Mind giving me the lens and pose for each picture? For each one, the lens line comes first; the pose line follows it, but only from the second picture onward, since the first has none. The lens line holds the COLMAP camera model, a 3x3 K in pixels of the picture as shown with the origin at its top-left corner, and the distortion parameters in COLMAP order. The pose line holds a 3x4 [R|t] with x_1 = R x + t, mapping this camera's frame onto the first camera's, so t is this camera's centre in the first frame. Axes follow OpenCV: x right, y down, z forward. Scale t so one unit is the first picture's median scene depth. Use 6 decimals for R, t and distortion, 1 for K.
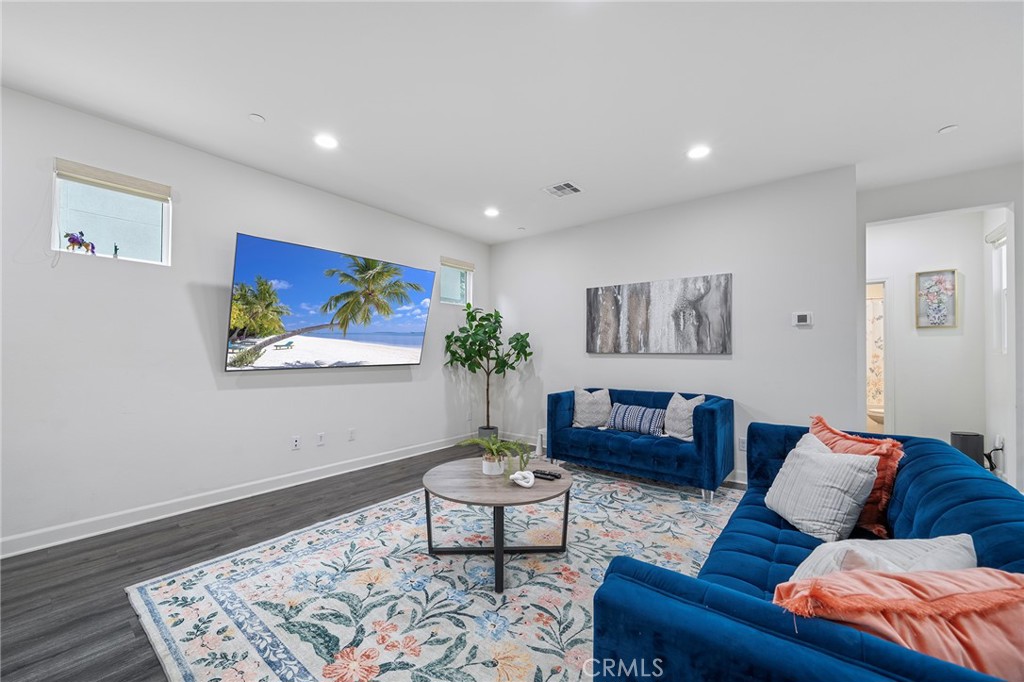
lens RADIAL K [[382.5, 0, 513.9], [0, 382.5, 344.7], [0, 0, 1]] dist [-0.003232, 0.000014]
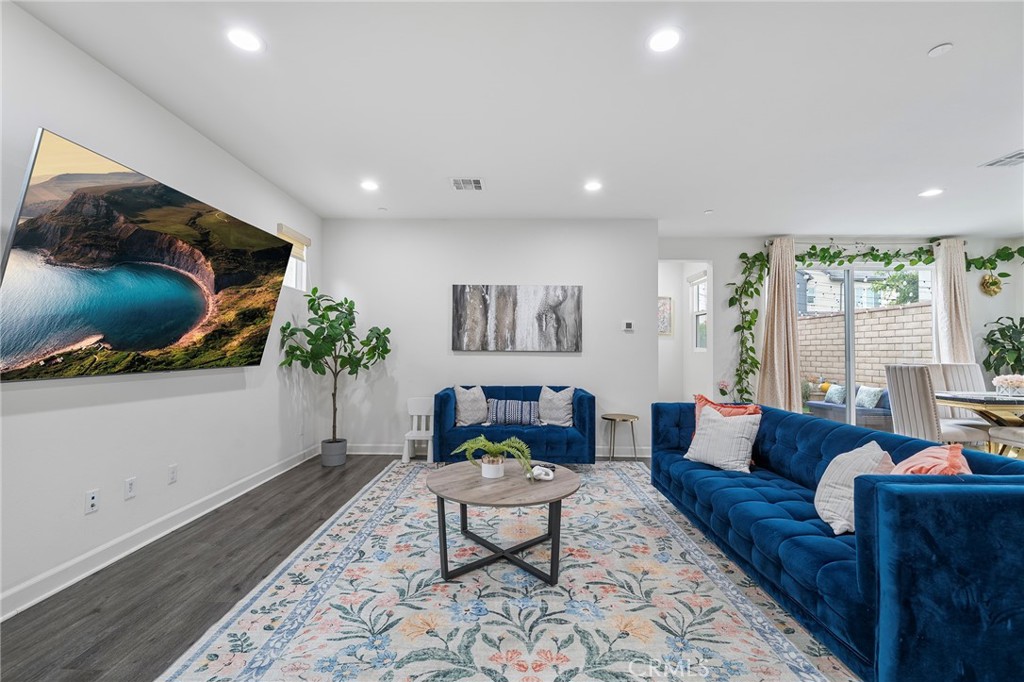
lens RADIAL K [[407.8, 0, 503.7], [0, 407.8, 338.7], [0, 0, 1]] dist [-0.002328, 0.000296]
pose [[0.800439, 0.020377, 0.599067, -0.448047], [-0.016758, 0.999792, -0.011616, 0.001949], [-0.599179, -0.000741, 0.800614, 0.114706]]
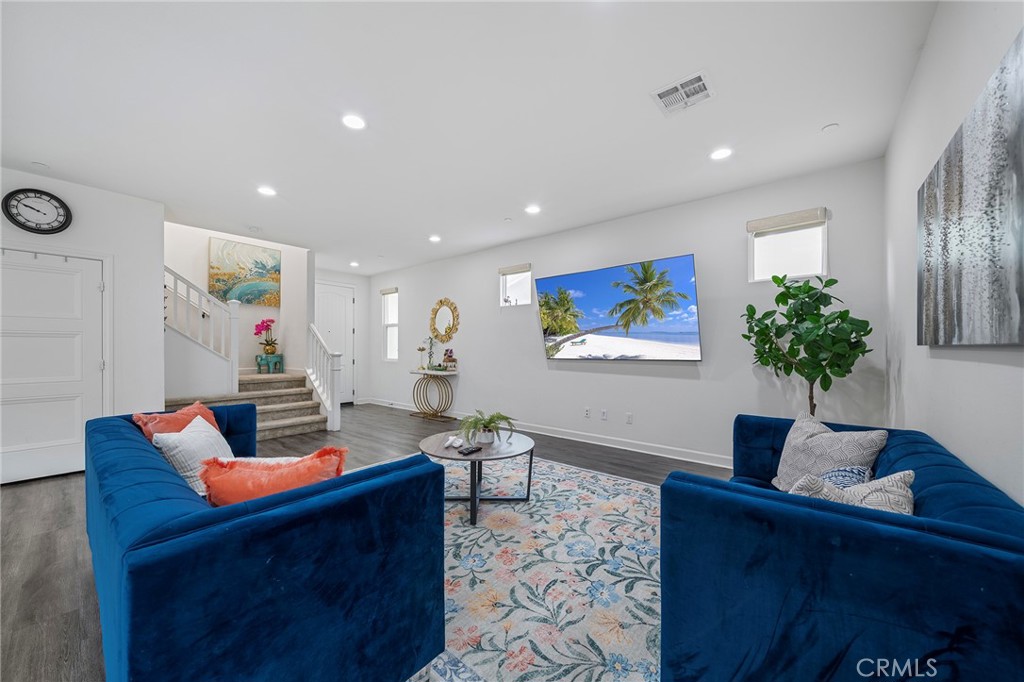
lens RADIAL K [[382.5, 0, 520.7], [0, 382.5, 348.6], [0, 0, 1]] dist [-0.003232, 0.000014]
pose [[-0.003088, 0.003432, -0.999989, 0.831064], [0.013610, 0.999902, 0.003390, 0.018353], [0.999903, -0.013600, -0.003135, 0.772073]]
